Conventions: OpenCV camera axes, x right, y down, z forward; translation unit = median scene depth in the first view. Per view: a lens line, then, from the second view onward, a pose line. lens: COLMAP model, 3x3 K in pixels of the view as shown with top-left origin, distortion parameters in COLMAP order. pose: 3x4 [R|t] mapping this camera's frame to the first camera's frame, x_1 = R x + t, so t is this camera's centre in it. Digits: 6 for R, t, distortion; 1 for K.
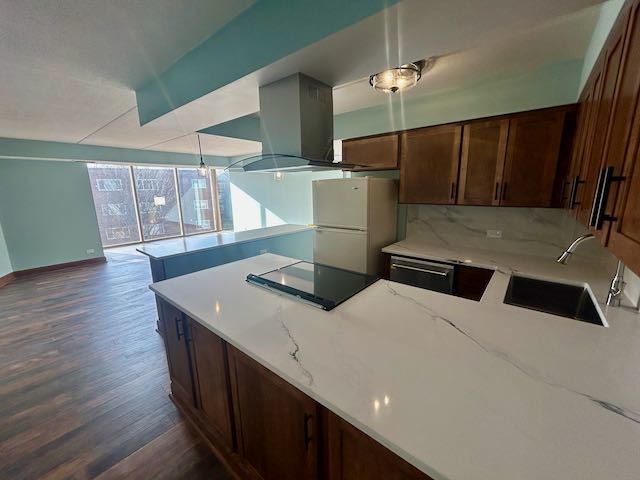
lens RADIAL K [[260.8, 0, 321.9], [0, 260.8, 238.7], [0, 0, 1]] dist [0.001554, 0.000068]
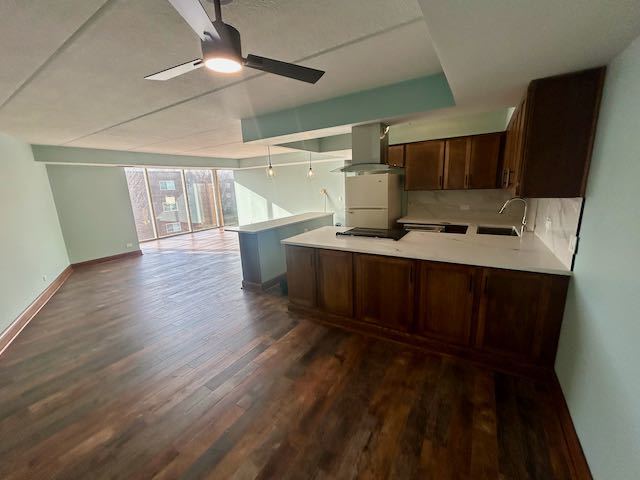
lens RADIAL K [[267.6, 0, 320.0], [0, 267.6, 240.0], [0, 0, 1]] dist [-0.002563, -0.000024]
pose [[0.990451, -0.054490, 0.126636, -0.420690], [0.053589, 0.998508, 0.010511, 0.112056], [-0.127020, -0.003624, 0.991894, -0.494905]]
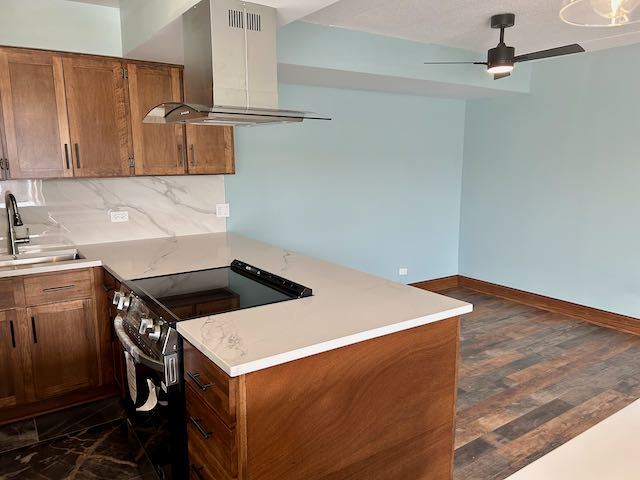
lens RADIAL K [[483.7, 0, 321.8], [0, 483.7, 247.5], [0, 0, 1]] dist [0.045860, -0.058909]
pose [[-0.962704, -0.031150, 0.268758, -0.417904], [0.070949, 0.929522, 0.361877, -0.243545], [-0.261089, 0.367449, -0.892644, 1.348586]]
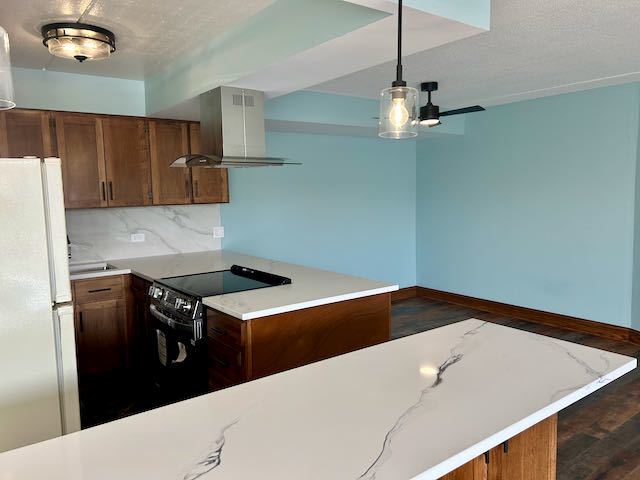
lens RADIAL K [[483.7, 0, 321.8], [0, 483.7, 247.5], [0, 0, 1]] dist [0.045860, -0.058909]
pose [[-0.972975, 0.004729, 0.230863, -0.526432], [0.077527, 0.948446, 0.307310, -0.312125], [-0.217508, 0.316902, -0.923181, 1.685312]]
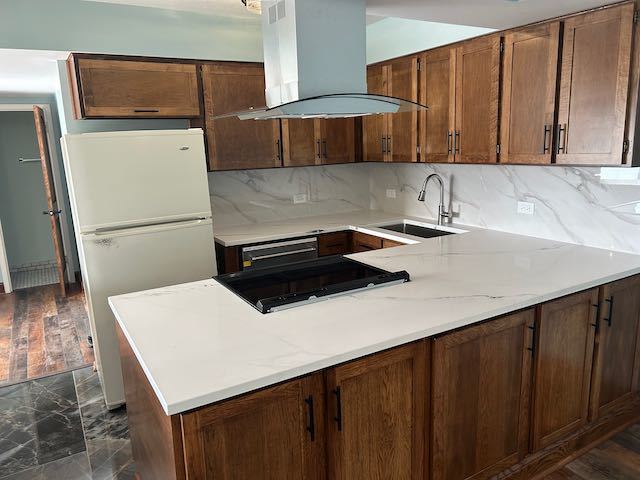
lens RADIAL K [[483.7, 0, 321.8], [0, 483.7, 247.5], [0, 0, 1]] dist [0.045860, -0.058909]
pose [[0.337413, -0.198578, 0.920174, -0.792197], [0.214121, 0.968064, 0.130398, -0.054011], [-0.916681, 0.153031, 0.369157, 0.342108]]
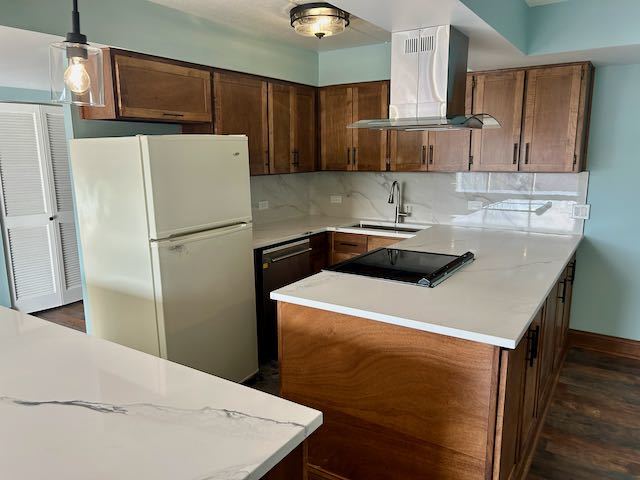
lens RADIAL K [[483.7, 0, 321.8], [0, 483.7, 247.5], [0, 0, 1]] dist [0.045860, -0.058909]
pose [[-0.121481, -0.177253, 0.976639, -0.992791], [0.204818, 0.958275, 0.199397, -0.165382], [-0.971232, 0.224256, -0.080107, 0.922821]]
